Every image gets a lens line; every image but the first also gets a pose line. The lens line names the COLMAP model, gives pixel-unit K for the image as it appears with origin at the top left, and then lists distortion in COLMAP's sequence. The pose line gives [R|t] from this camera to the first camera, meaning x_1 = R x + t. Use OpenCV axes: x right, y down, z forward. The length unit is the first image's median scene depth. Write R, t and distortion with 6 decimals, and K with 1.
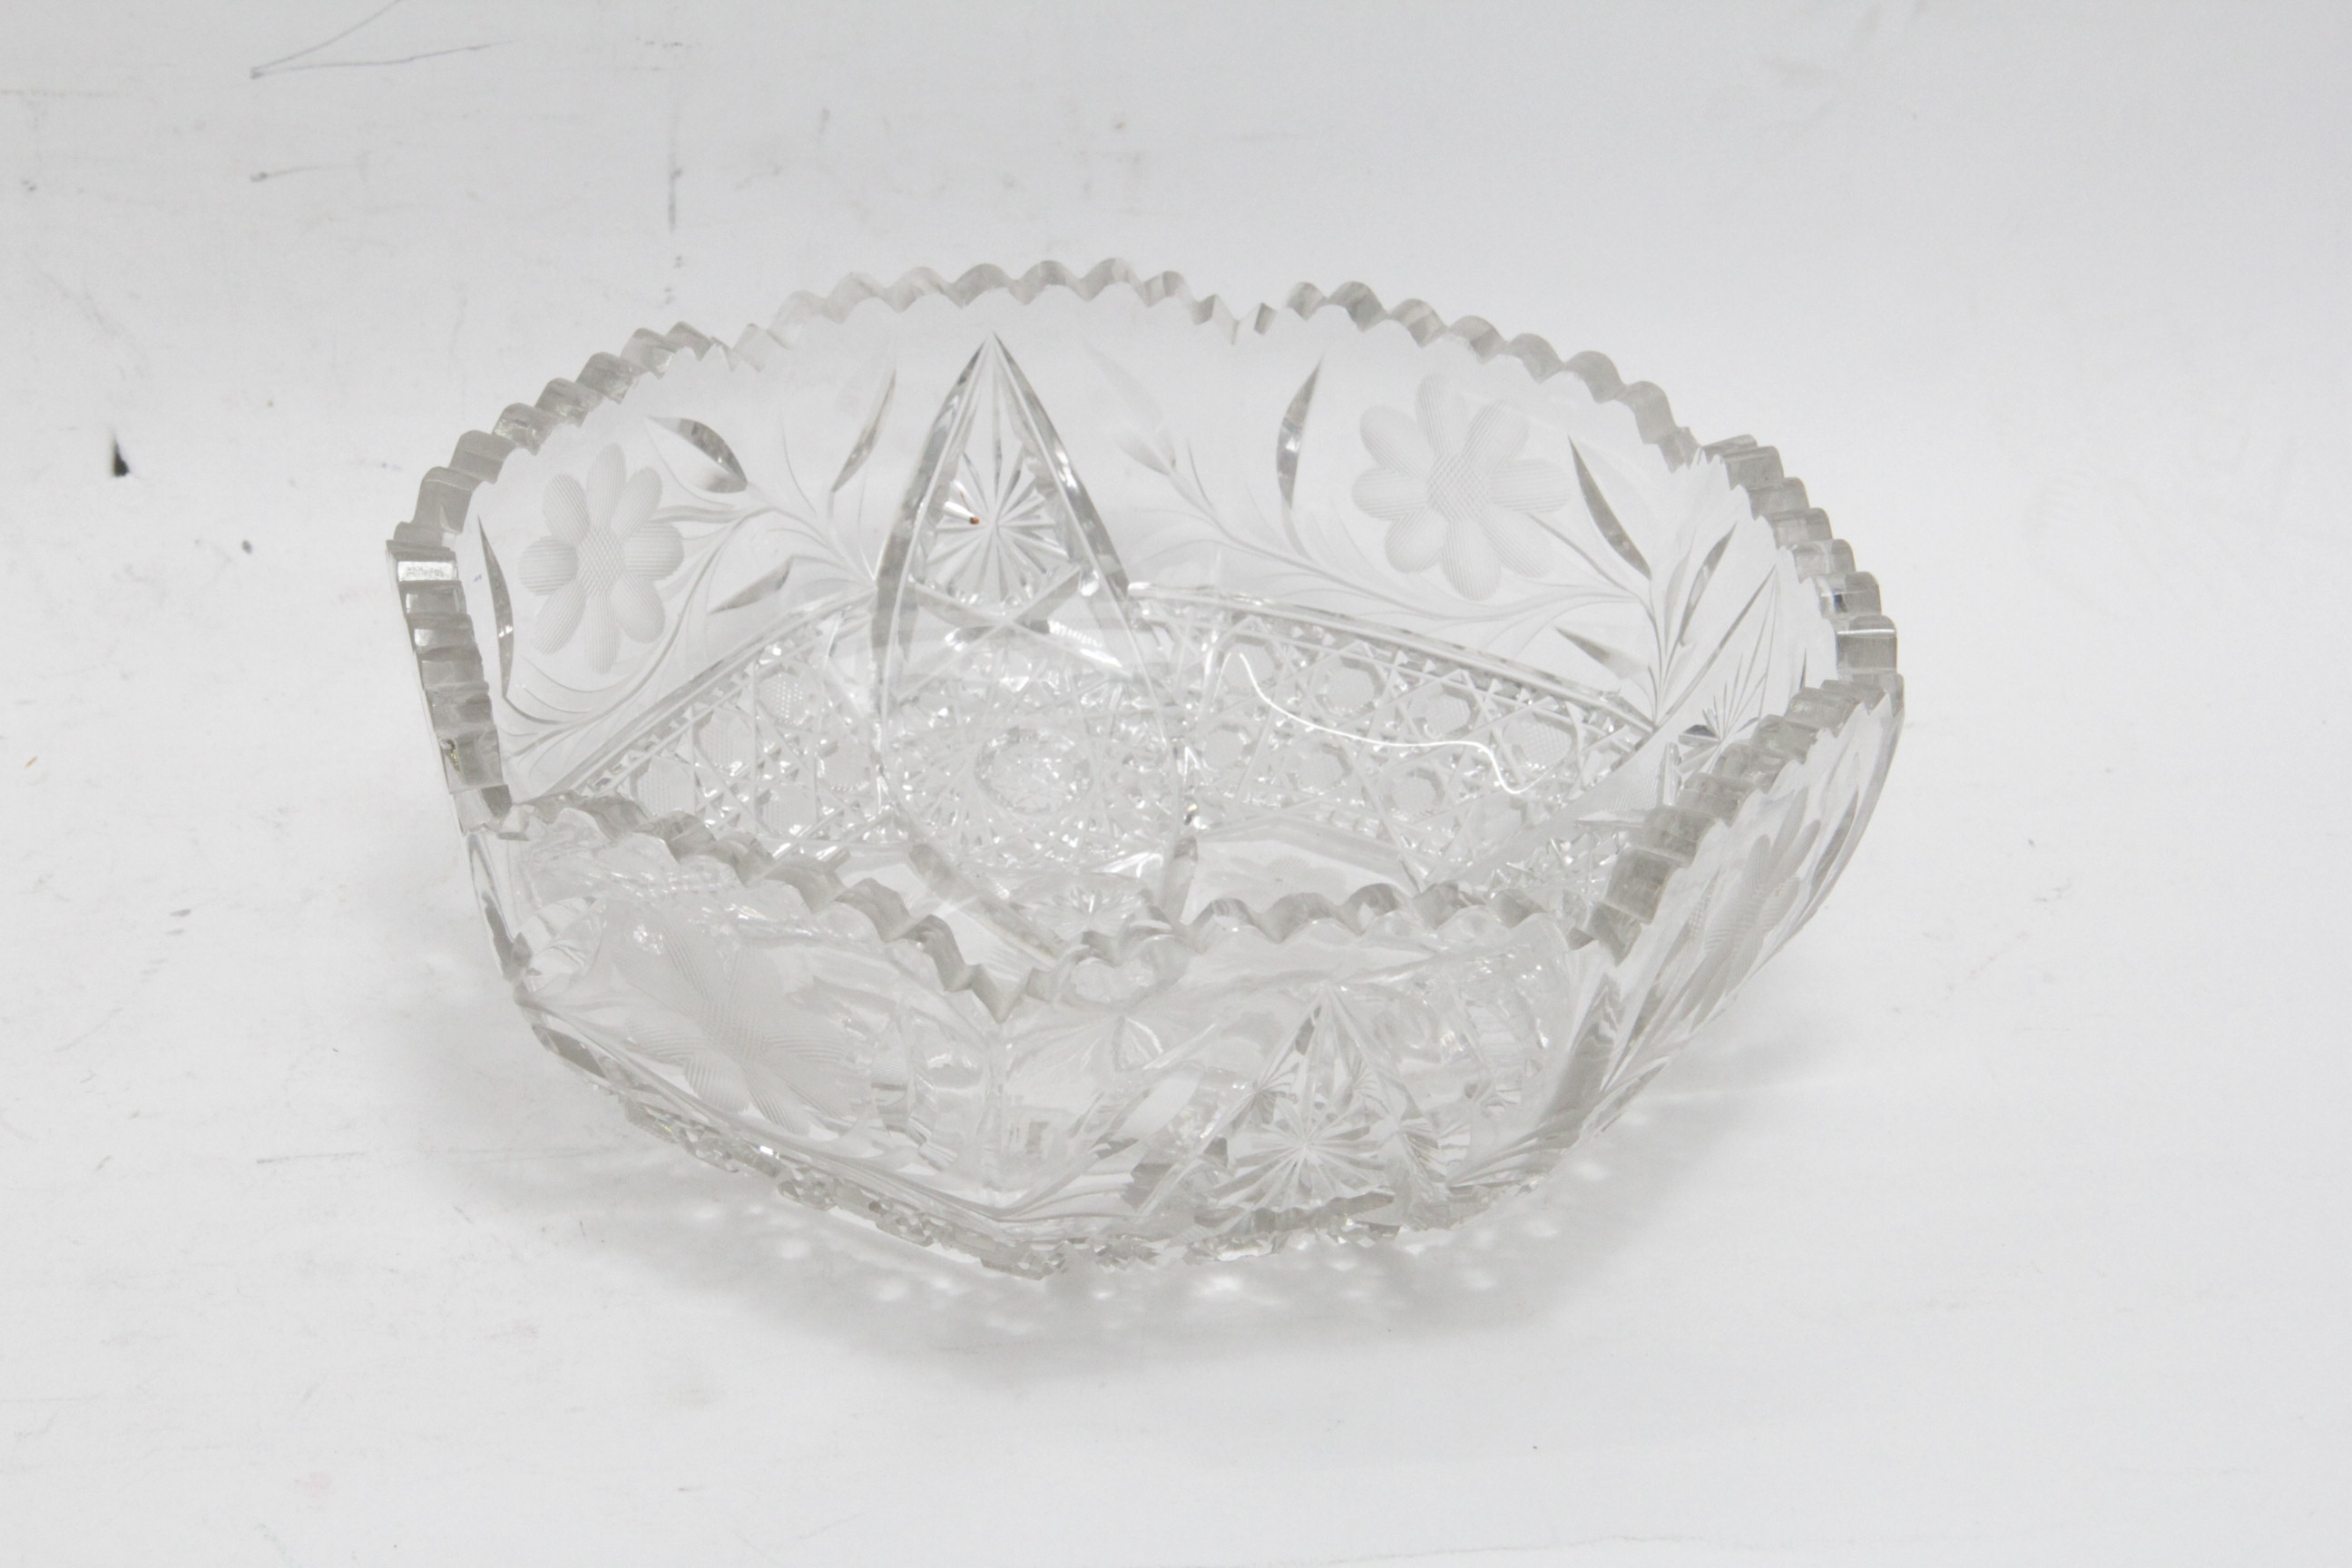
lens RADIAL K [[6051.2, 0, 1169.2], [0, 6051.2, 787.8], [0, 0, 1]] dist [0.514083, 0.000000]
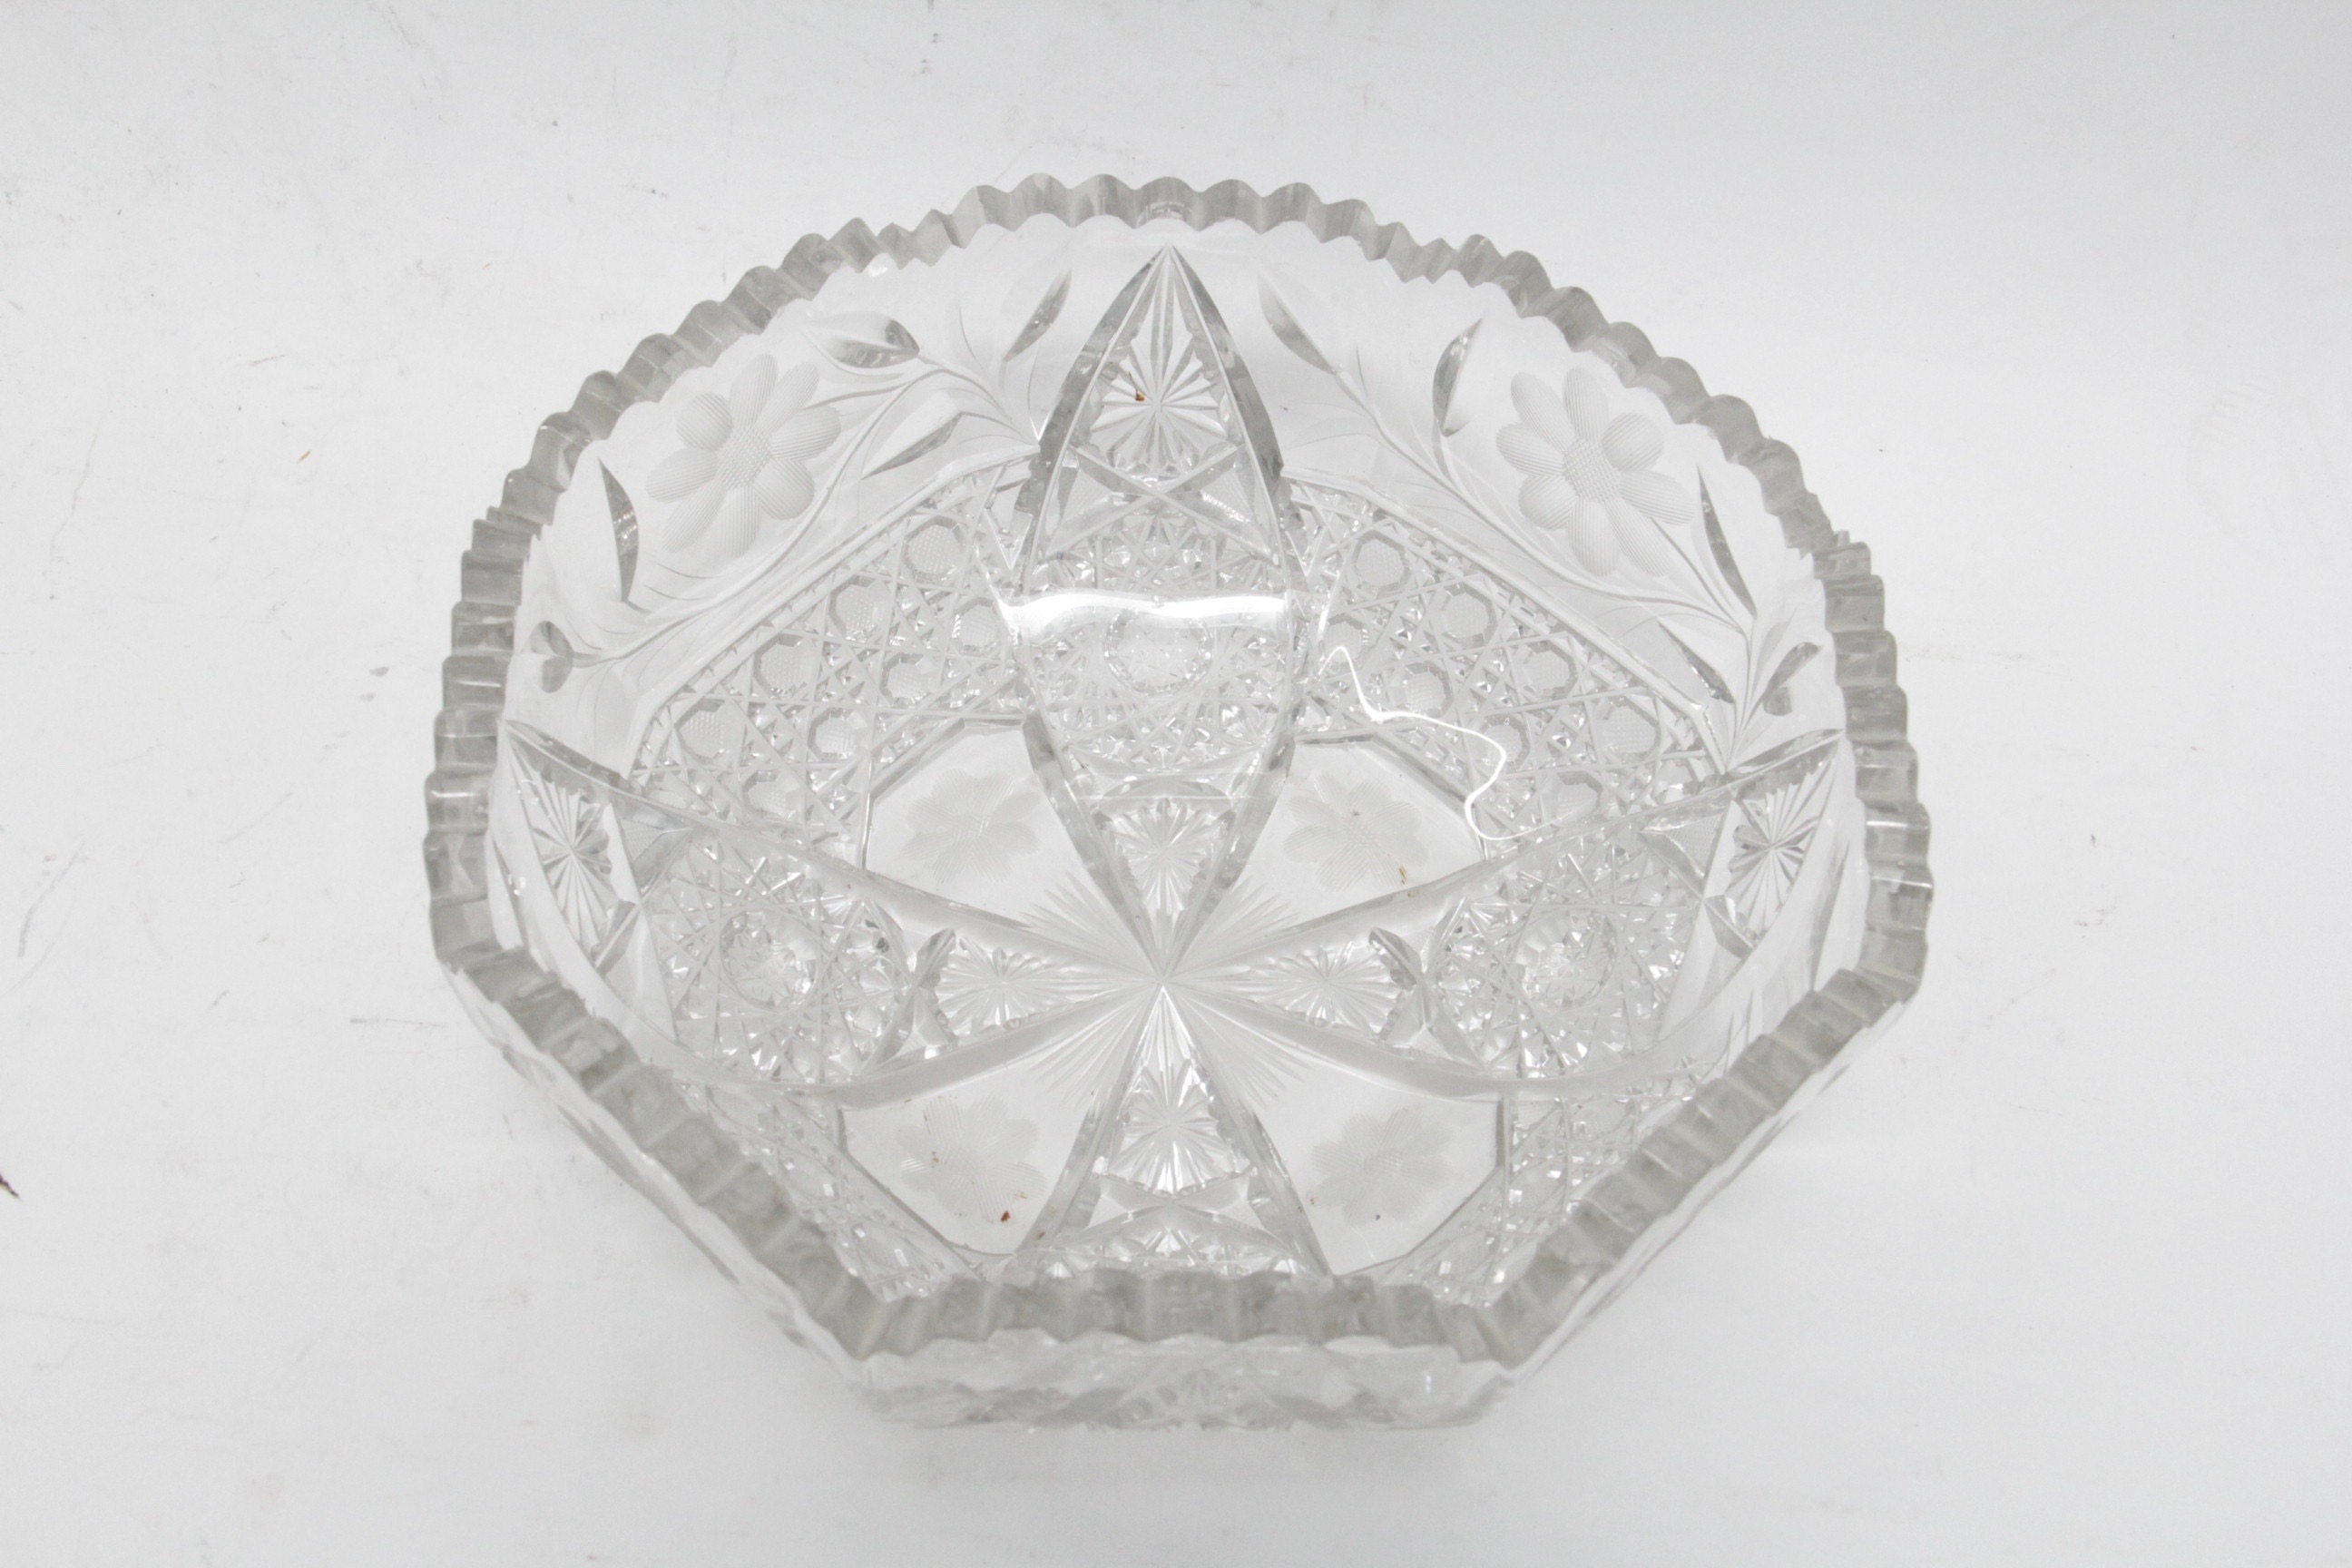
lens RADIAL K [[3521.0, 0, 1176.3], [0, 3521.0, 792.1], [0, 0, 1]] dist [0.090674, 0.000000]
pose [[0.976171, 0.177008, -0.125530, 0.064570], [-0.115017, 0.912578, 0.392393, -0.228562], [0.184013, -0.368605, 0.911191, 0.435112]]
